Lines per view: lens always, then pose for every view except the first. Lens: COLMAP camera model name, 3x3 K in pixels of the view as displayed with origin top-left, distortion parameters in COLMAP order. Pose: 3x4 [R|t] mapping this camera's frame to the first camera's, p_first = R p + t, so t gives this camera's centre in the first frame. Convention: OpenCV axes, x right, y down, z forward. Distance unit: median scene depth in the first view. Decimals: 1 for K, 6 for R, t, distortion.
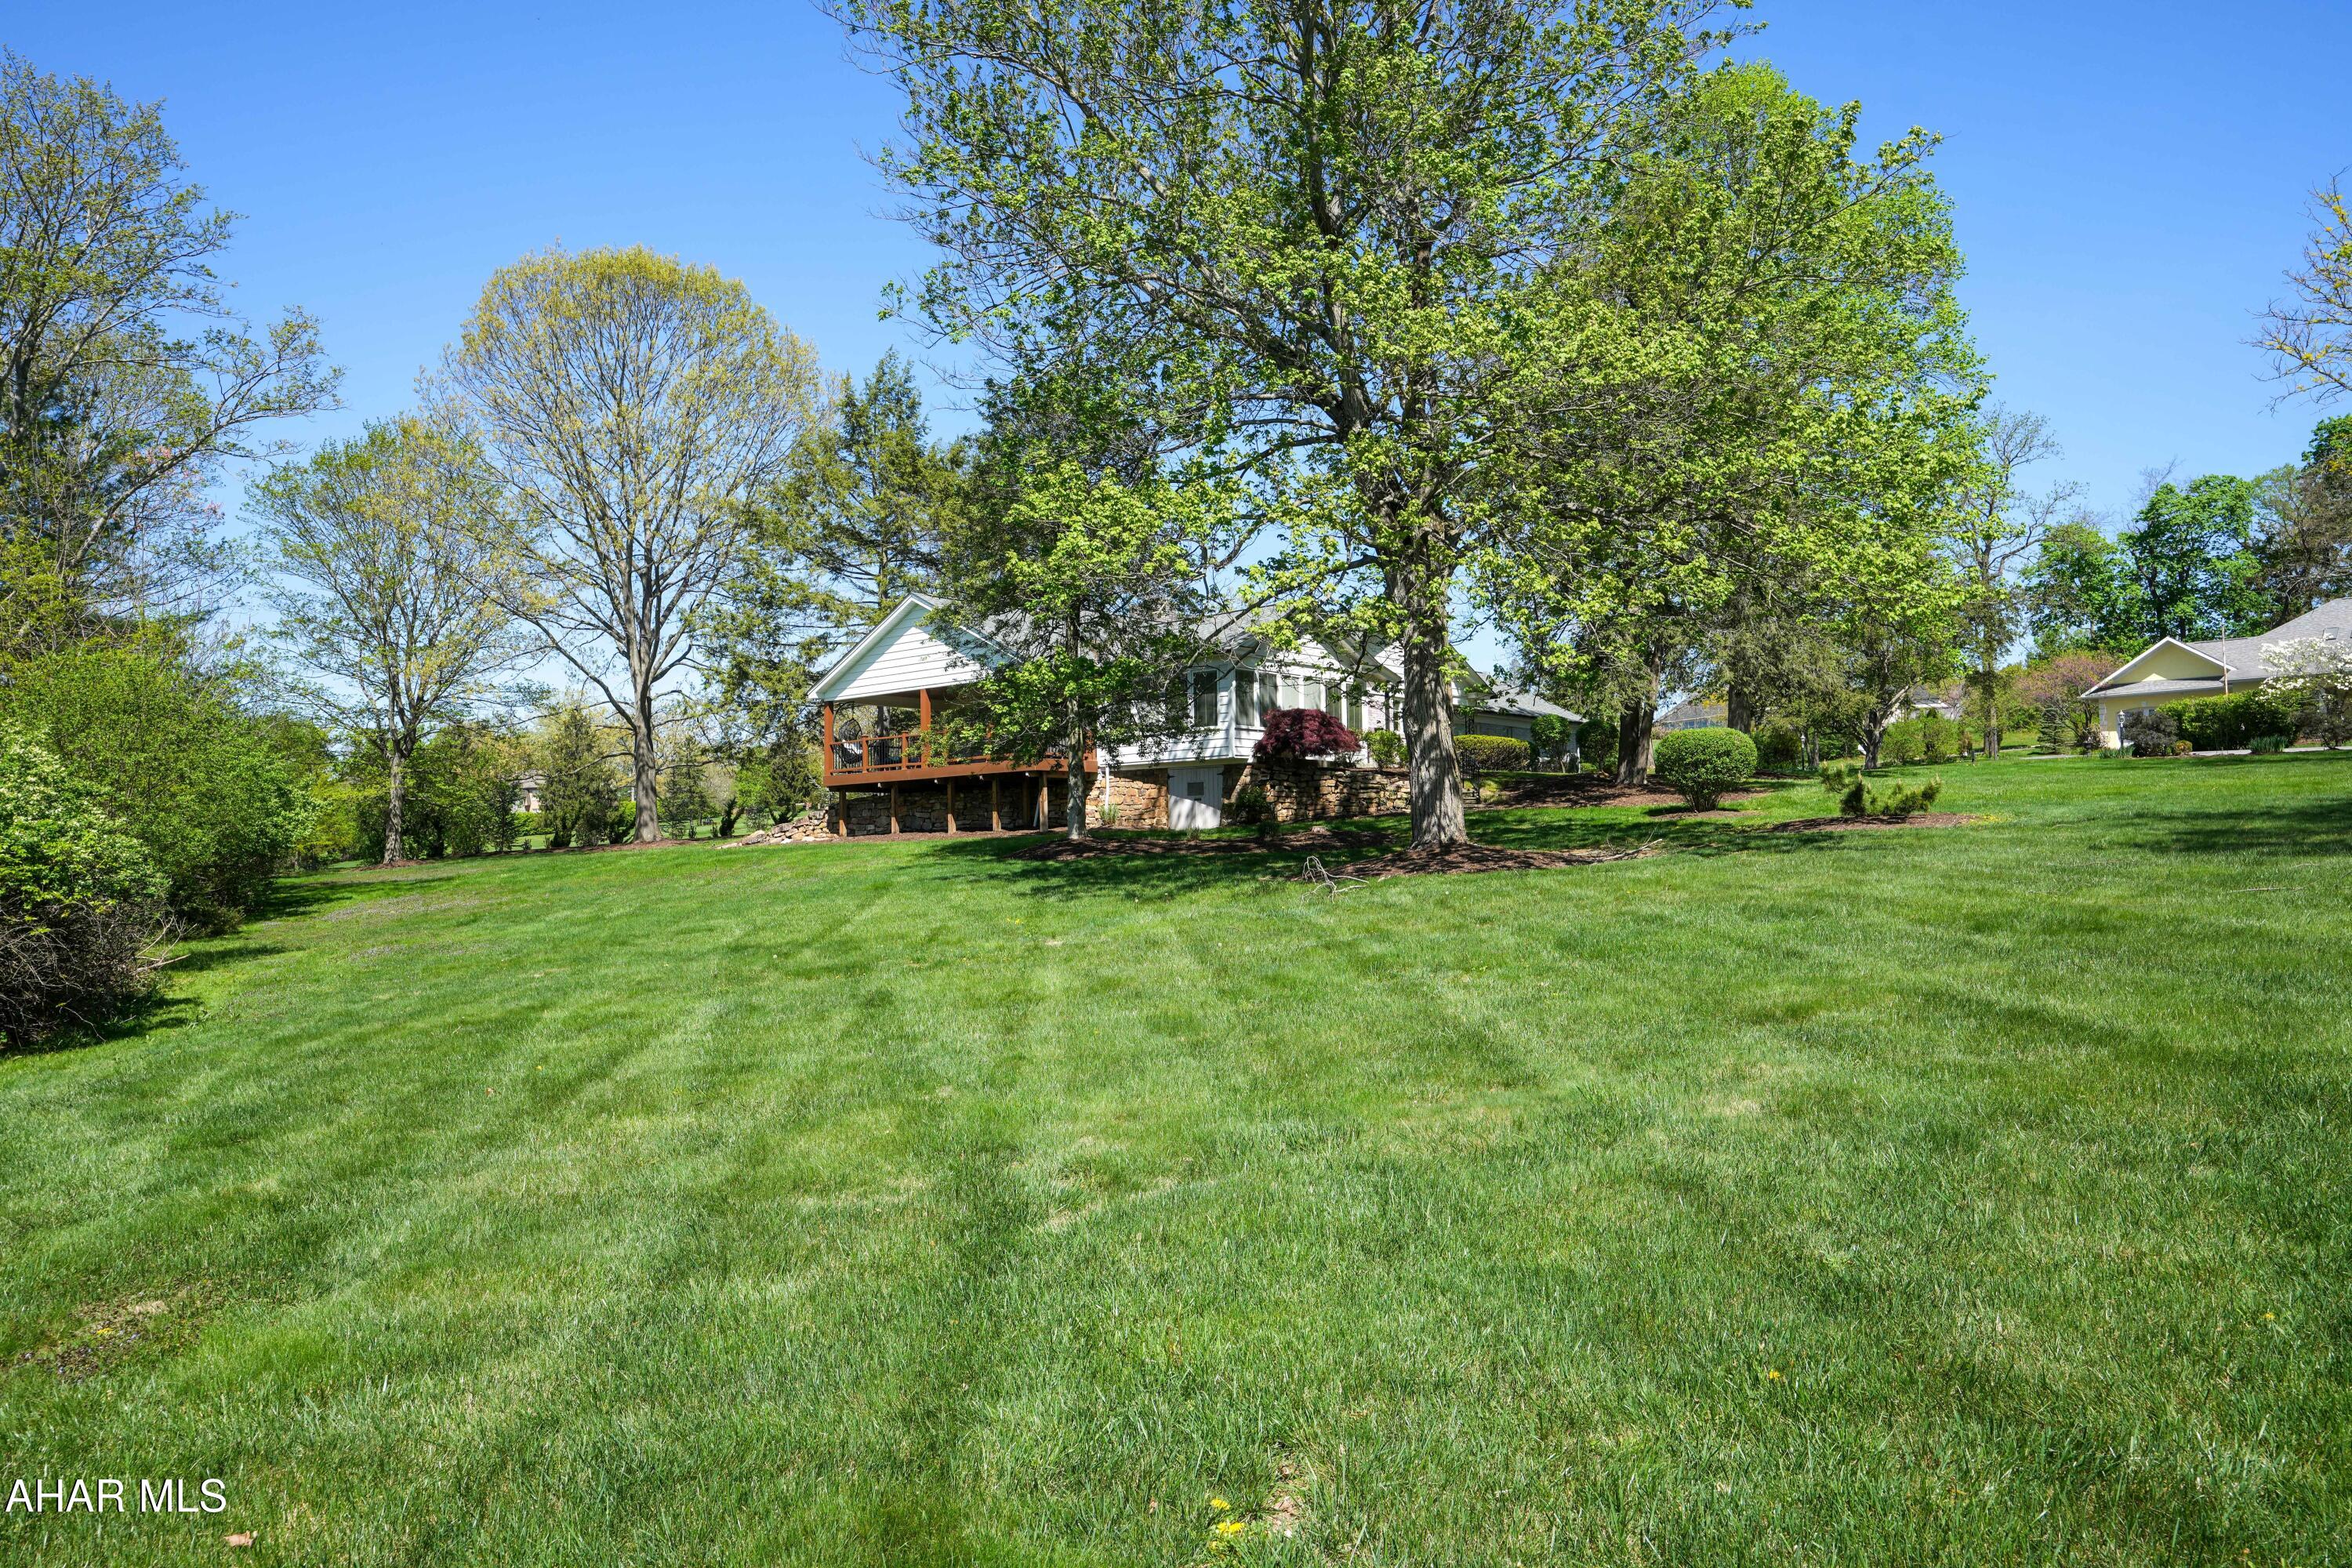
lens RADIAL K [[1674.3, 0, 1176.0], [0, 1674.3, 784.0], [0, 0, 1]] dist [-0.001147, -0.000613]
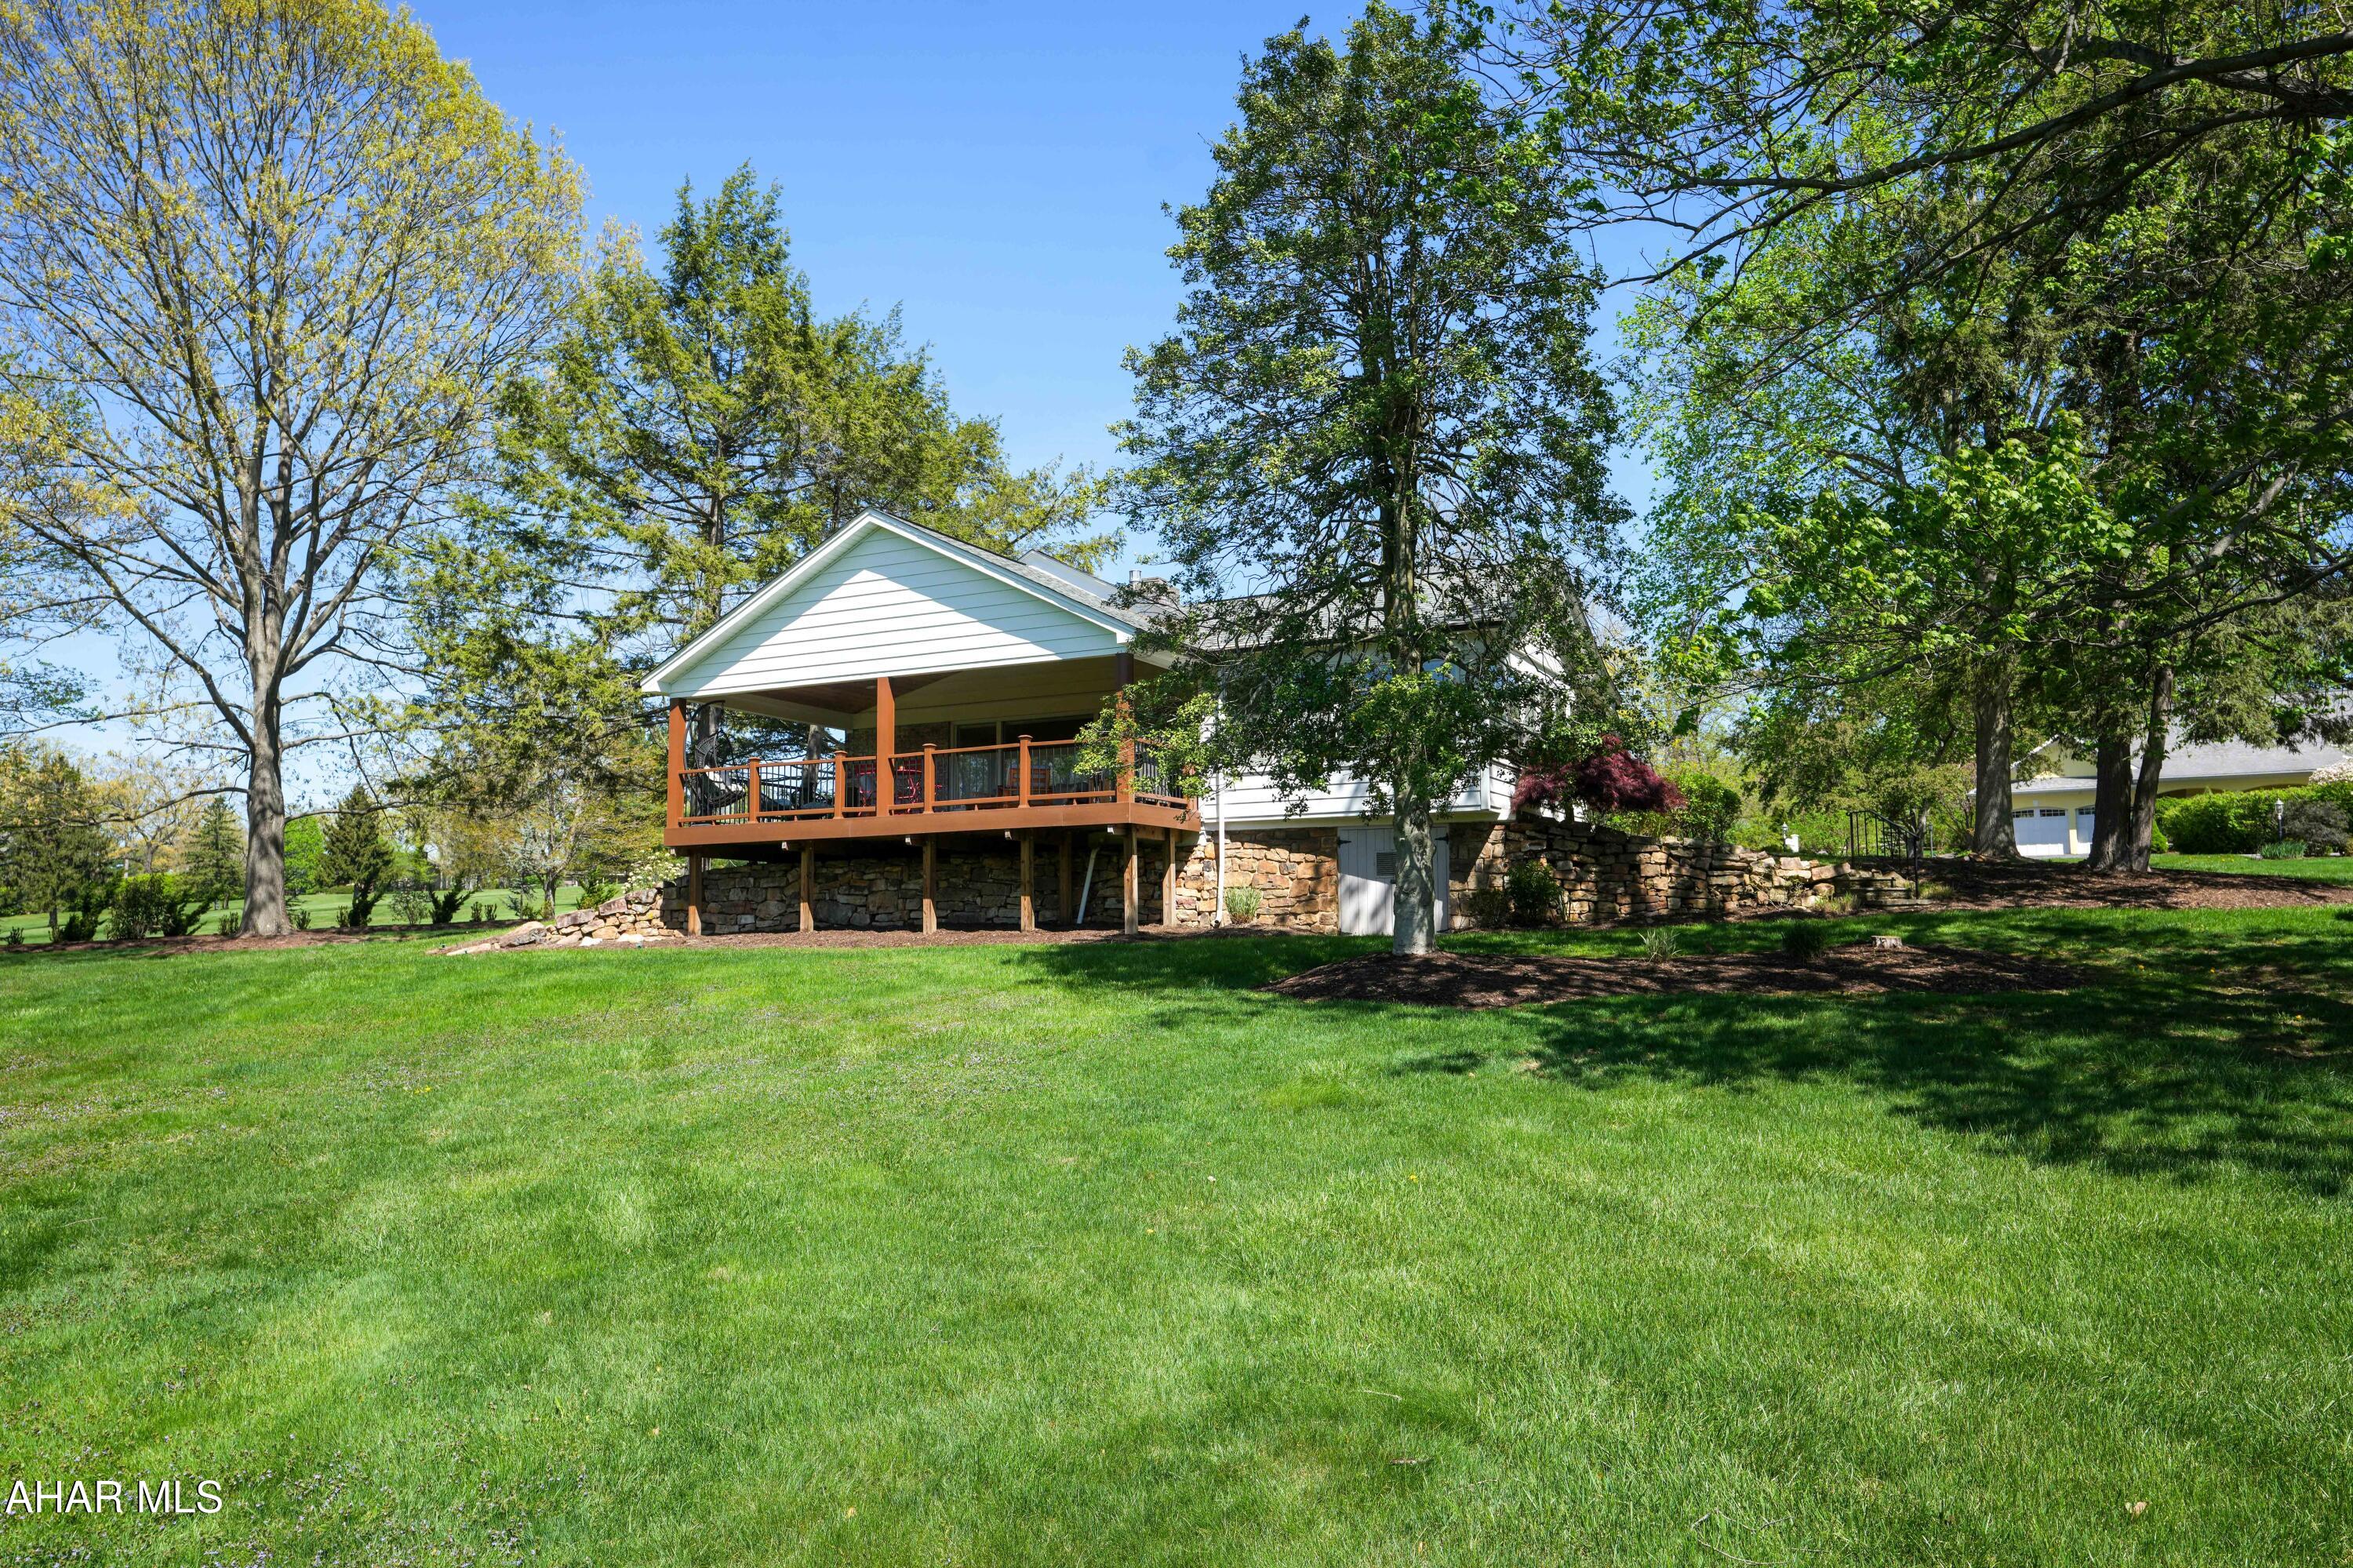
lens RADIAL K [[1721.4, 0, 1176.5], [0, 1721.4, 784.0], [0, 0, 1]] dist [0.002614, 0.004734]
pose [[0.969773, 0.036006, 0.241339, -0.184179], [-0.022552, 0.998046, -0.058279, 0.010480], [-0.242965, 0.051074, 0.968689, 0.389360]]
